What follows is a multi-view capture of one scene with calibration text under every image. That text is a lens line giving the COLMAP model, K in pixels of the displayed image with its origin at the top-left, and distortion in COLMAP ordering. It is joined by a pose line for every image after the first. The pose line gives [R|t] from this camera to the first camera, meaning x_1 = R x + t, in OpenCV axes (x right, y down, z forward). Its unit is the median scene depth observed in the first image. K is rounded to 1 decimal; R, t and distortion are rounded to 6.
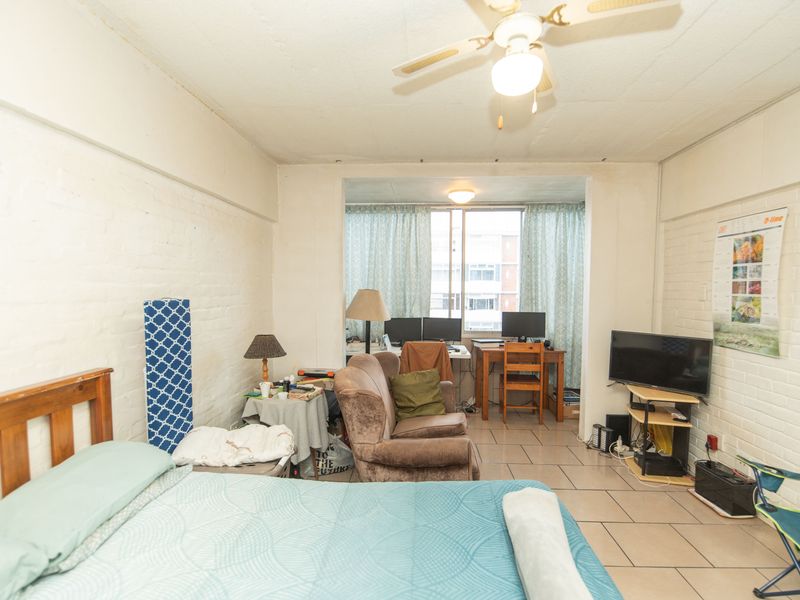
lens RADIAL K [[410.7, 0, 400.5], [0, 410.7, 309.3], [0, 0, 1]] dist [-0.000100, 0.000112]
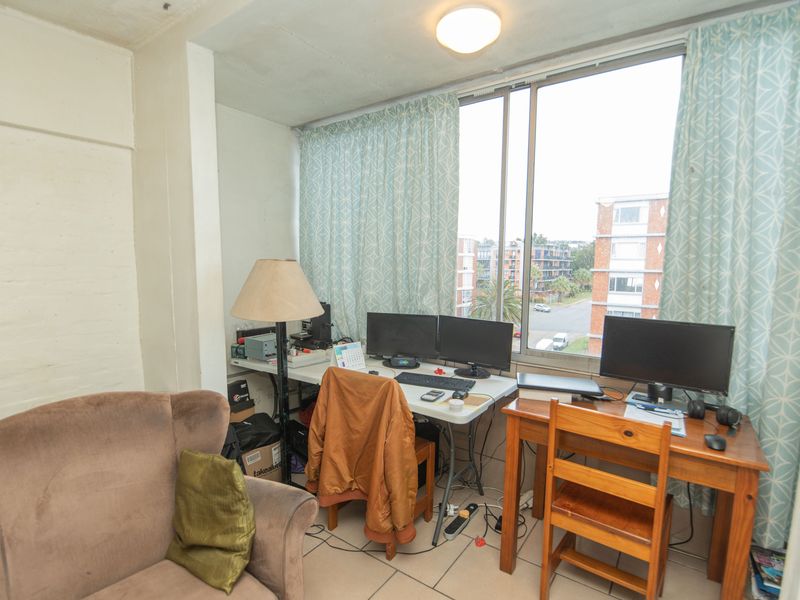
lens RADIAL K [[409.3, 0, 391.0], [0, 409.3, 308.3], [0, 0, 1]] dist [-0.023655, -0.000940]
pose [[0.833495, 0.062389, -0.548993, 0.324632], [-0.034040, 0.997515, 0.061681, -0.020660], [0.551477, -0.032723, 0.833548, 0.604699]]
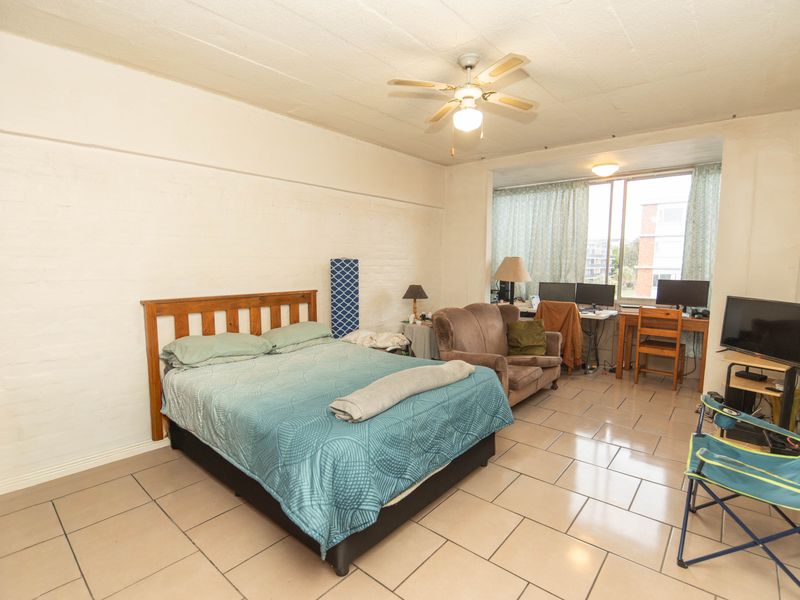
lens RADIAL K [[403.7, 0, 401.4], [0, 403.7, 308.9], [0, 0, 1]] dist [-0.021972, -0.000919]
pose [[0.795736, 0.066922, -0.601934, 0.378843], [-0.031676, 0.997115, 0.068983, 0.033816], [0.604814, -0.035826, 0.795560, -0.171623]]
